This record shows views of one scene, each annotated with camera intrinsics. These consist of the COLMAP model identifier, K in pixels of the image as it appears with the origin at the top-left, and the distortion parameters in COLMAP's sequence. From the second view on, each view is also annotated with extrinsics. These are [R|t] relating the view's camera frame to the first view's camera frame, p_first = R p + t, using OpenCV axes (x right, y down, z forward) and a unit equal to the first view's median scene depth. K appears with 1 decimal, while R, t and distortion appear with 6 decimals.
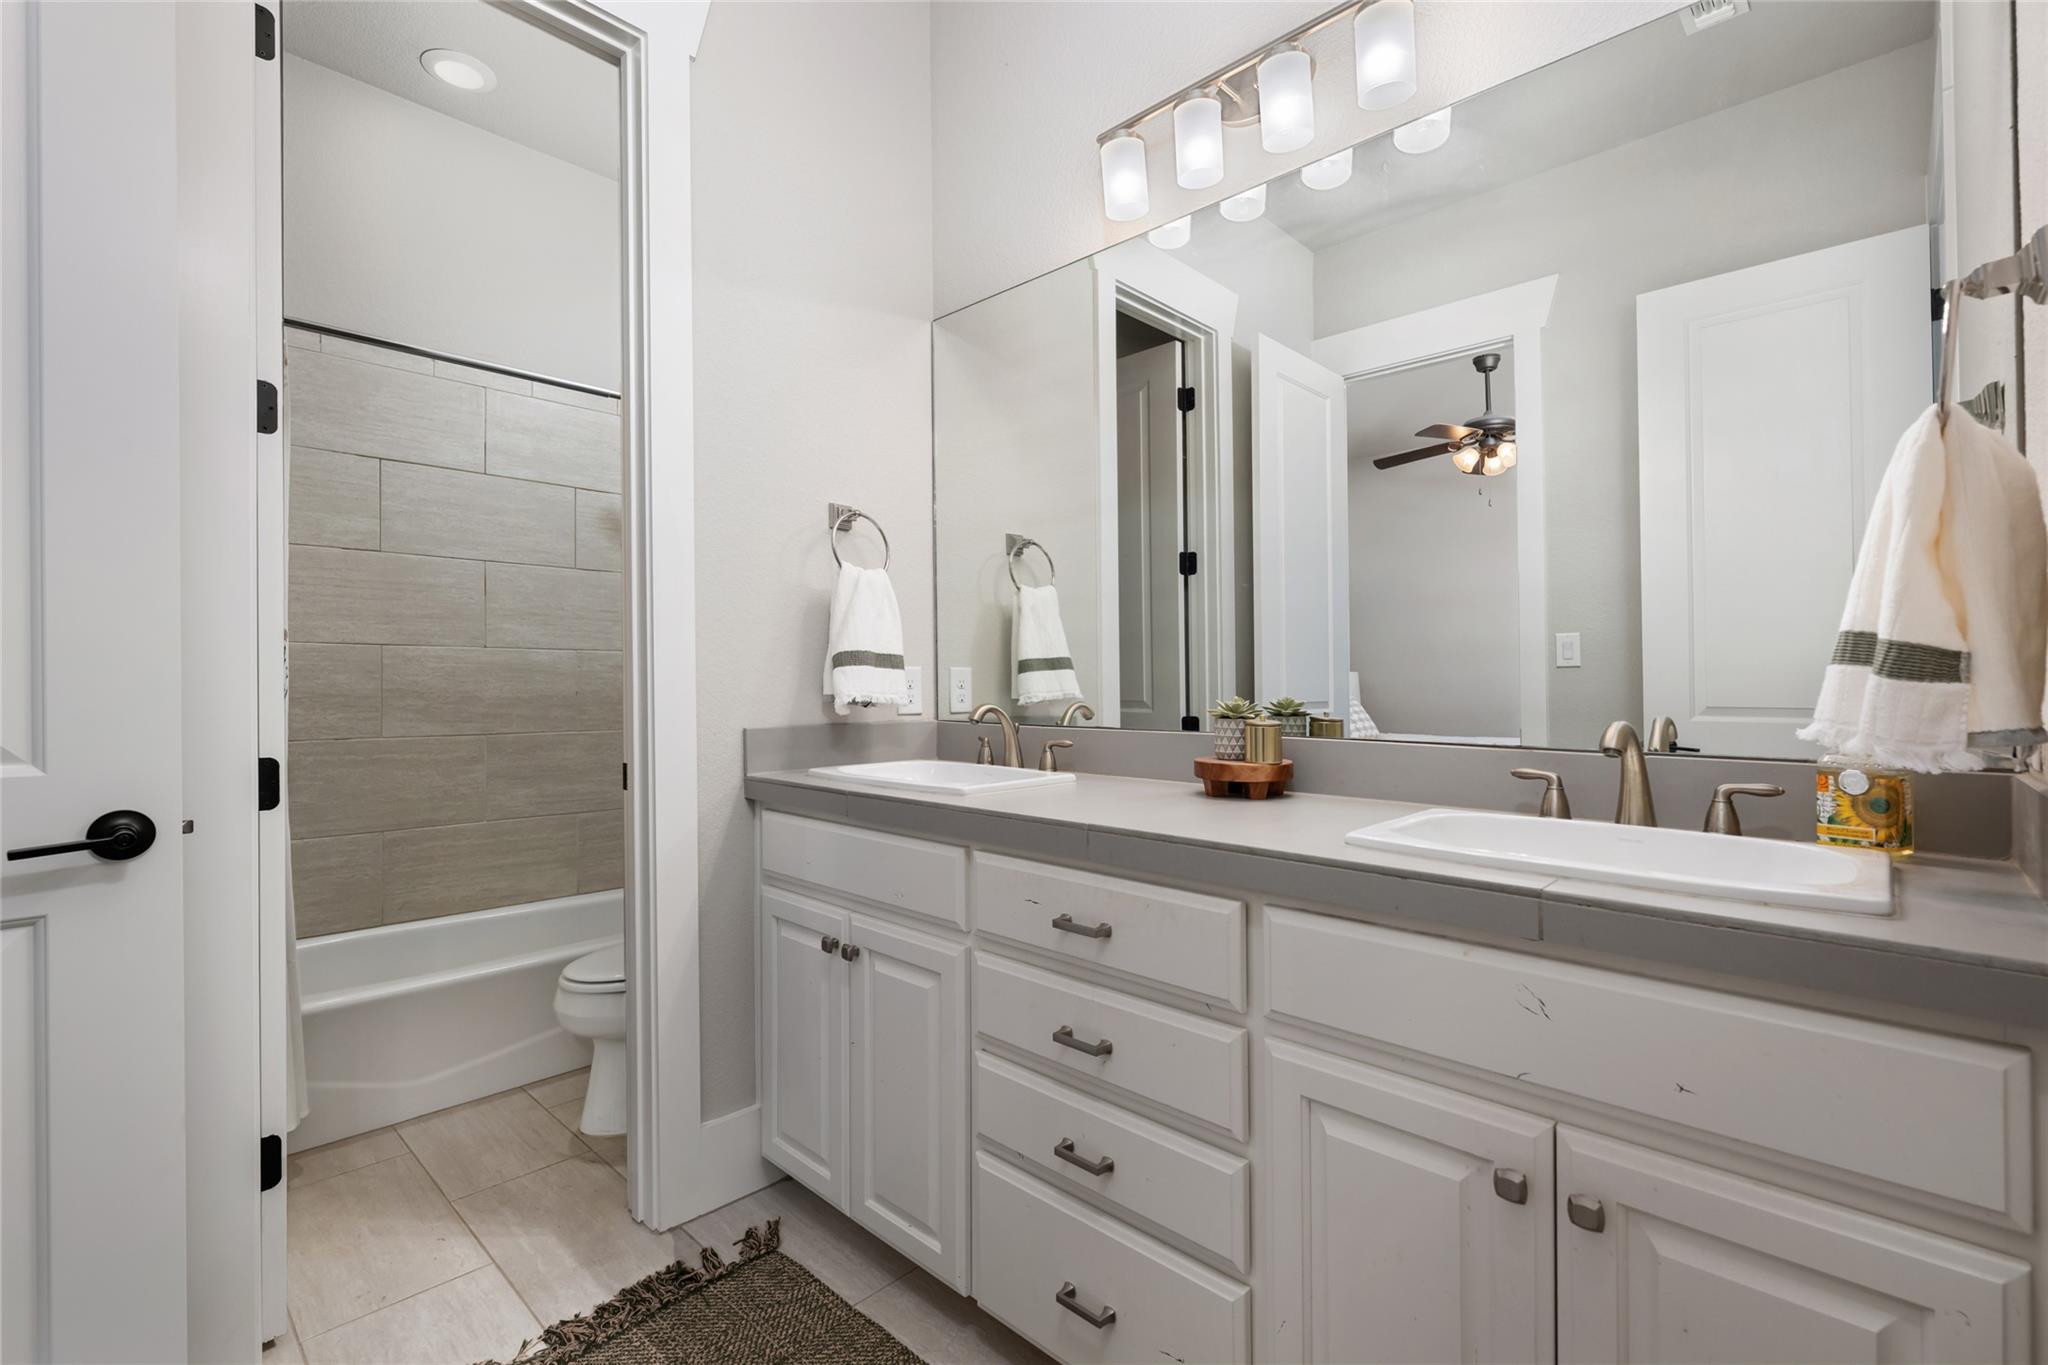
lens RADIAL K [[909.0, 0, 1024.0], [0, 909.0, 682.5], [0, 0, 1]] dist [0.000070, -0.000002]
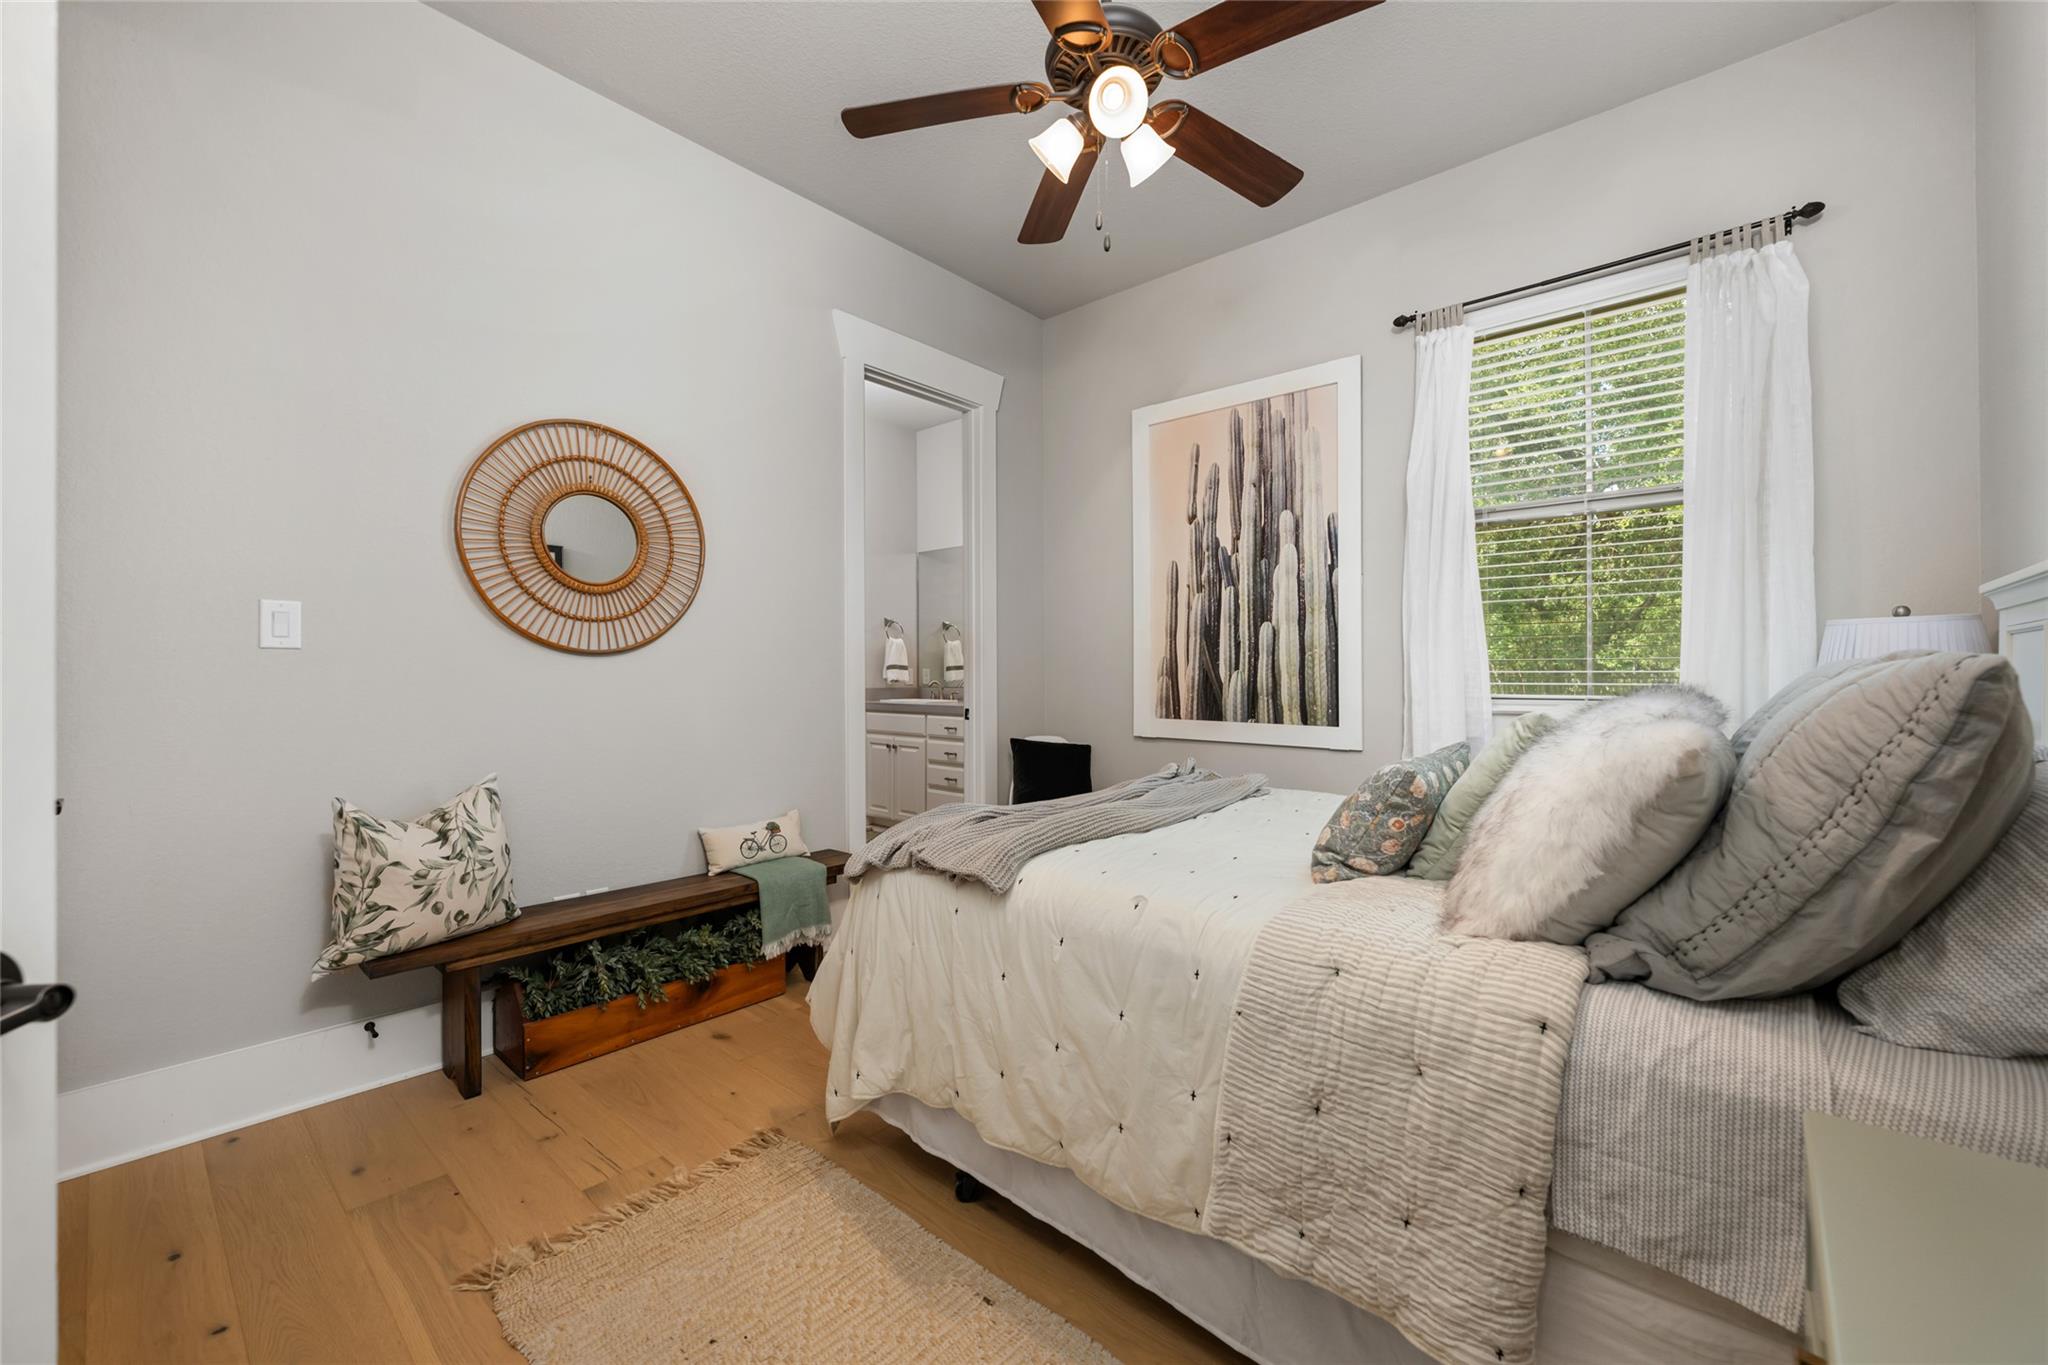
lens RADIAL K [[807.7, 0, 1023.5], [0, 807.7, 671.7], [0, 0, 1]] dist [-0.000753, -0.000006]
pose [[0.999178, 0.001925, 0.040501, 0.163861], [-0.001882, 0.999998, -0.001104, -0.006398], [-0.040503, 0.001027, 0.999179, -1.894354]]
